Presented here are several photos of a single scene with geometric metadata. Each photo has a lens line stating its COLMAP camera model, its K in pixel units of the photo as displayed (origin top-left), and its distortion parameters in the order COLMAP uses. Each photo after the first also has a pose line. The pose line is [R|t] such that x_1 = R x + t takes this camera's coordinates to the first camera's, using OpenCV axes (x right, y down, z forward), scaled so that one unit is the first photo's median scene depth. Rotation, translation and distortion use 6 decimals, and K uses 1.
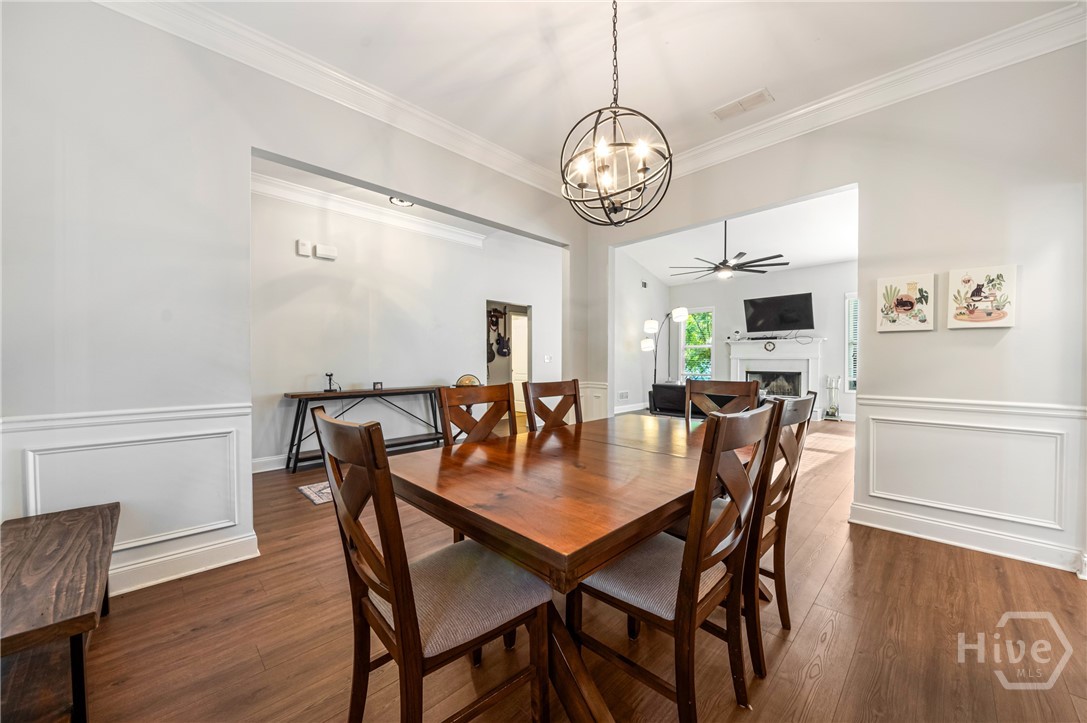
lens RADIAL K [[401.2, 0, 548.2], [0, 401.2, 370.8], [0, 0, 1]] dist [0.001661, -0.000067]
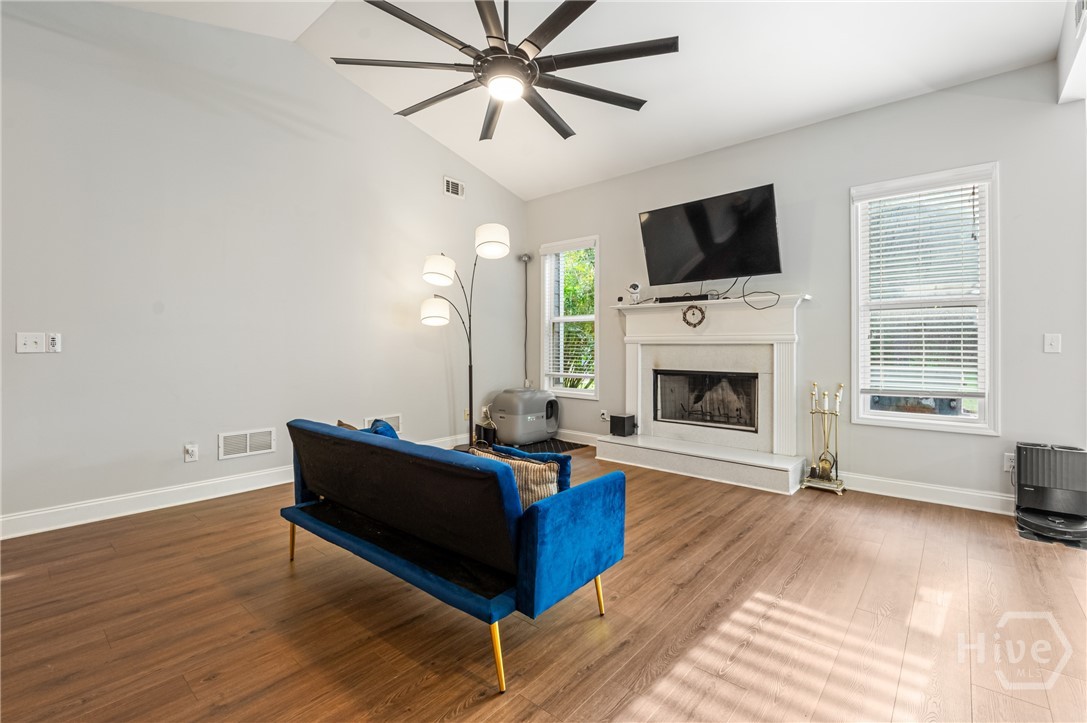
lens RADIAL K [[475.0, 0, 552.6], [0, 475.0, 350.4], [0, 0, 1]] dist [-0.009045, -0.002341]
pose [[0.997899, 0.003419, 0.064695, 0.356578], [-0.002176, 0.999812, -0.019270, -0.010913], [-0.064749, 0.019089, 0.997719, 0.474641]]
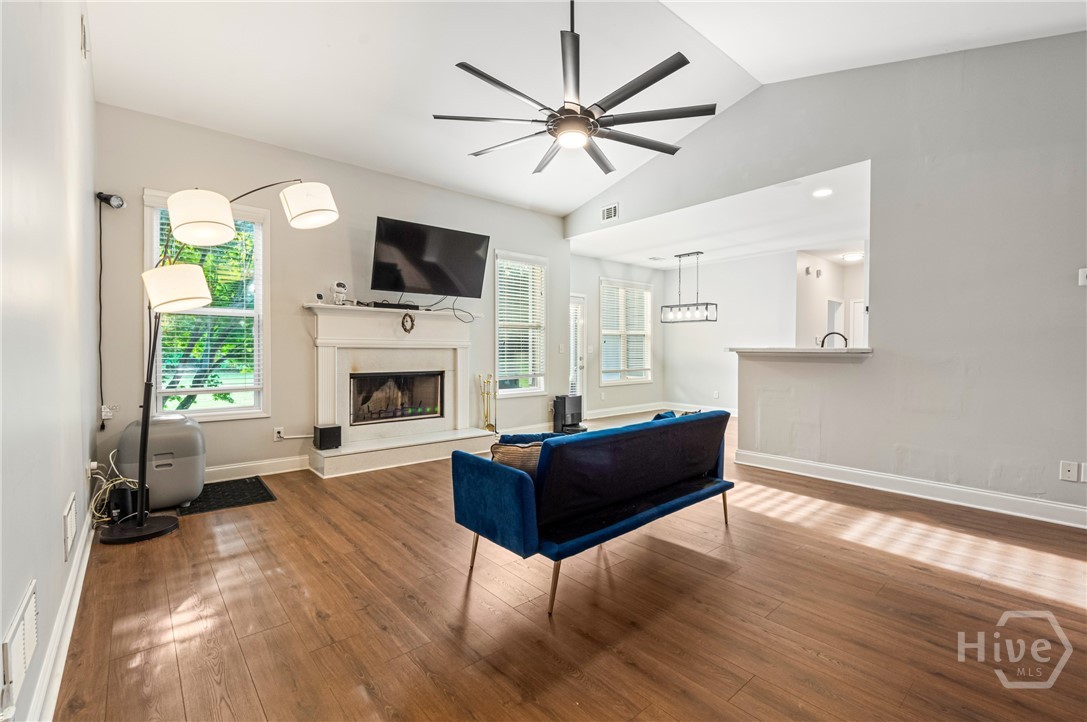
lens RADIAL K [[475.0, 0, 540.5], [0, 475.0, 360.4], [0, 0, 1]] dist [-0.009045, -0.002341]
pose [[0.077803, -0.014832, 0.996858, -0.032388], [0.025780, 0.999585, 0.012861, -0.016189], [-0.996635, 0.024699, 0.078153, 0.781599]]
